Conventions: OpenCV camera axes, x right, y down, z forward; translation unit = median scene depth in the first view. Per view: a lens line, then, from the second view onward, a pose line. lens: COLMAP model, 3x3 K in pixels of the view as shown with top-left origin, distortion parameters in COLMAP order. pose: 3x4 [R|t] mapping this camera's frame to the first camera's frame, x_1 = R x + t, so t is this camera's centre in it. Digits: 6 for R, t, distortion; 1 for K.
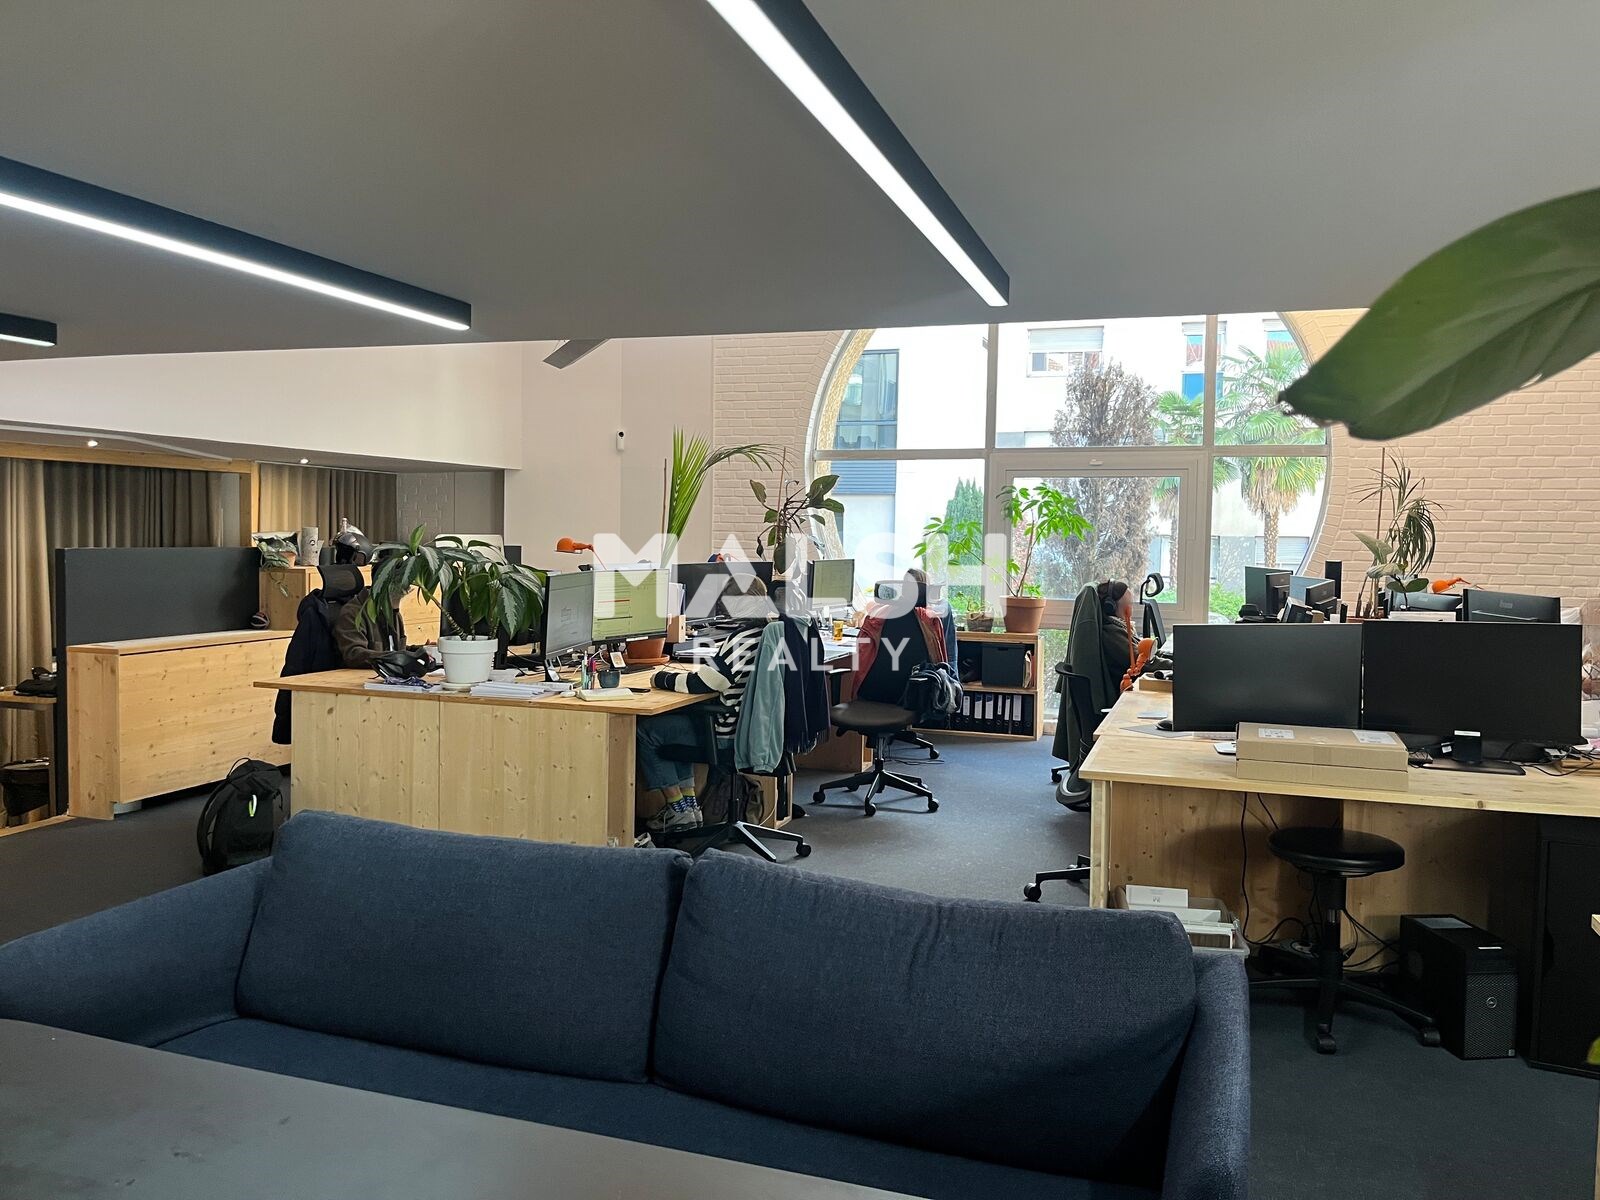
lens RADIAL K [[1211.6, 0, 800.0], [0, 1211.6, 600.0], [0, 0, 1]] dist [-0.003054, -0.003408]
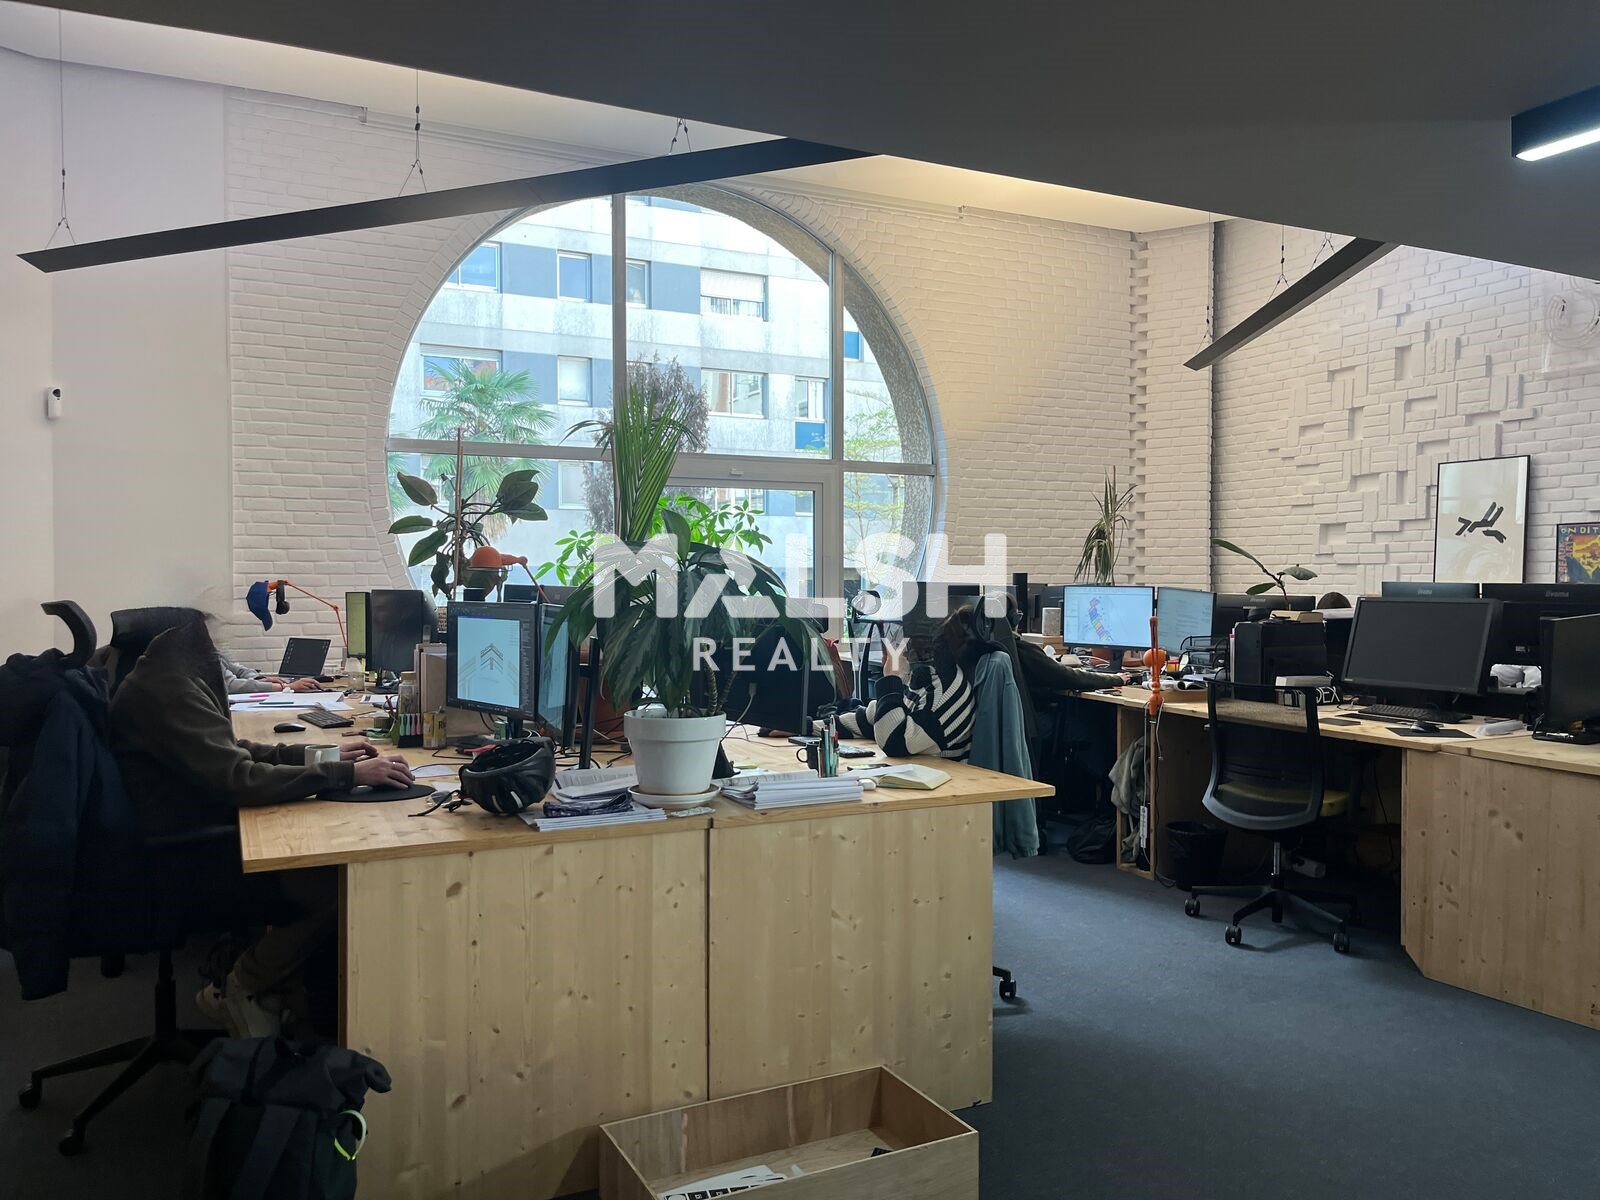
lens RADIAL K [[1211.6, 0, 800.0], [0, 1211.6, 600.0], [0, 0, 1]] dist [-0.003054, -0.003408]
pose [[0.697347, -0.029969, 0.716107, -0.652975], [0.044652, 0.999001, -0.001674, -0.019883], [-0.715342, 0.033143, 0.697988, 0.560217]]
